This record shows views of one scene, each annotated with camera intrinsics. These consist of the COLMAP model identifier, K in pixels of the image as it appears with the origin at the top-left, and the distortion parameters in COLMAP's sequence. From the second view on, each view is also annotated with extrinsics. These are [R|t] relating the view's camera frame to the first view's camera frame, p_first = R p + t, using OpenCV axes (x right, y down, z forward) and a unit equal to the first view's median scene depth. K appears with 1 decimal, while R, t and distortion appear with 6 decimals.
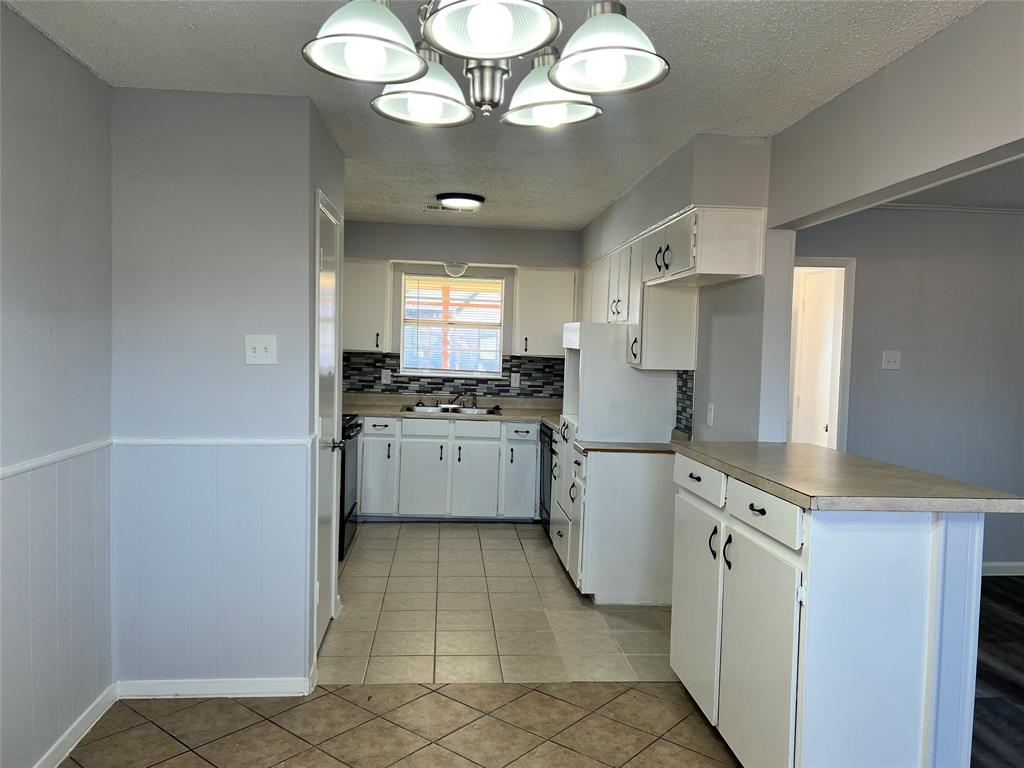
lens RADIAL K [[767.0, 0, 513.5], [0, 767.0, 378.3], [0, 0, 1]] dist [0.067037, -0.071888]
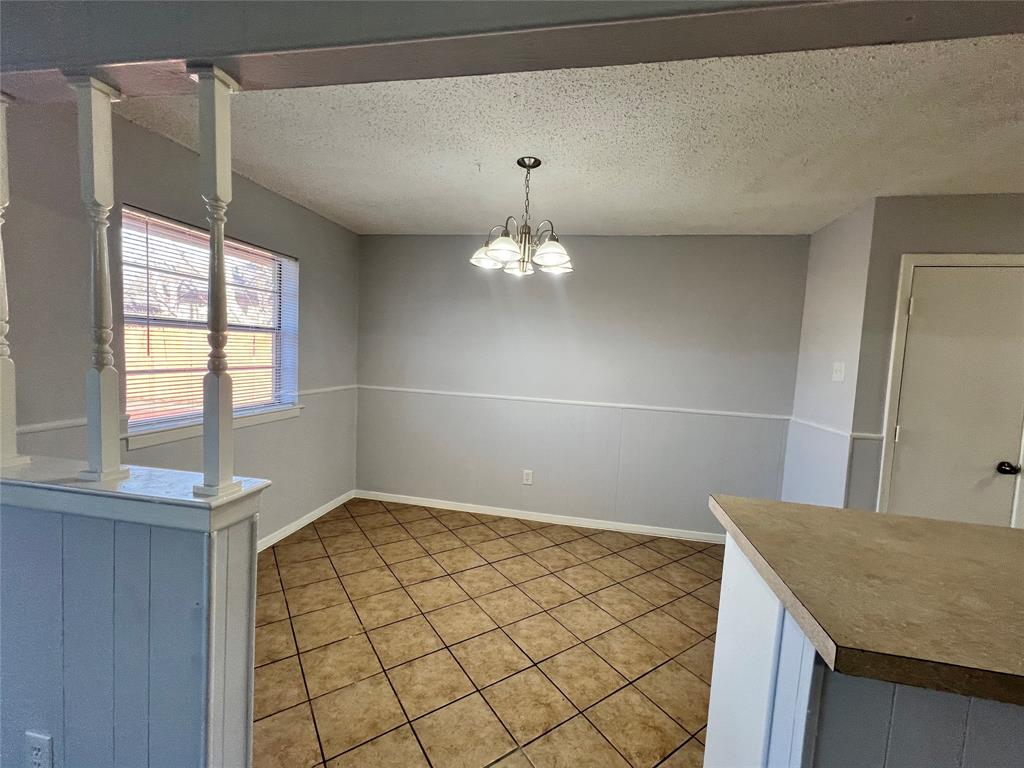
lens RADIAL K [[423.4, 0, 510.9], [0, 423.4, 387.1], [0, 0, 1]] dist [-0.001142, 0.000021]
pose [[-0.277163, 0.039581, -0.960007, 0.321992], [-0.096654, 0.992934, 0.068844, -0.000721], [0.955949, 0.111869, -0.271379, 0.286468]]
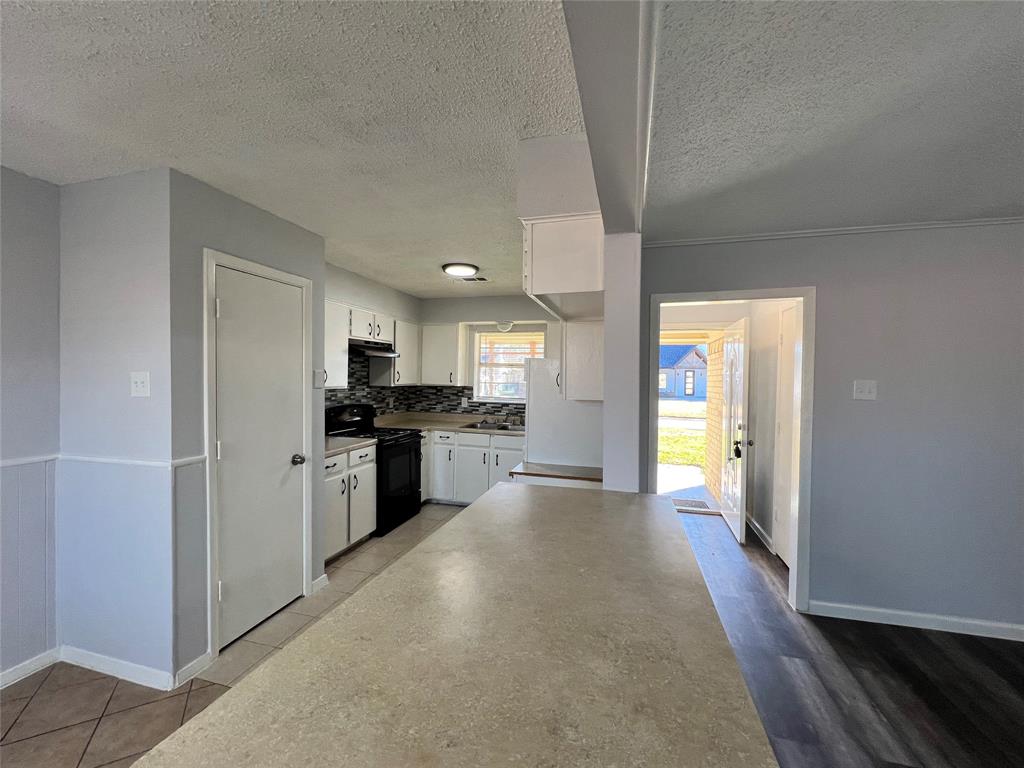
lens RADIAL K [[423.4, 0, 511.3], [0, 423.4, 383.9], [0, 0, 1]] dist [-0.001142, 0.000021]
pose [[0.937954, -0.009242, -0.346637, 0.202267], [-0.004054, 0.999284, -0.037612, -0.007706], [0.346737, 0.036683, 0.937245, 0.281626]]
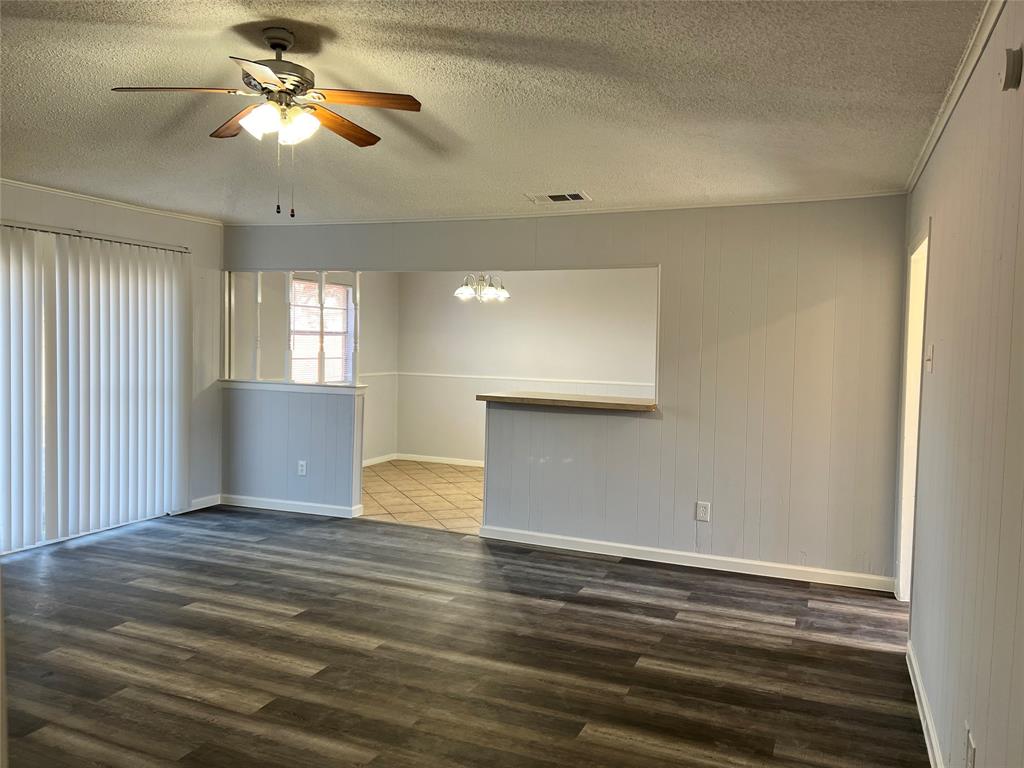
lens RADIAL K [[767.0, 0, 520.8], [0, 767.0, 377.9], [0, 0, 1]] dist [0.067037, -0.071888]
pose [[-0.461747, 0.003833, -0.887003, 0.963201], [-0.071762, 0.996551, 0.041664, -0.006942], [0.884104, 0.082891, -0.459880, 0.772369]]
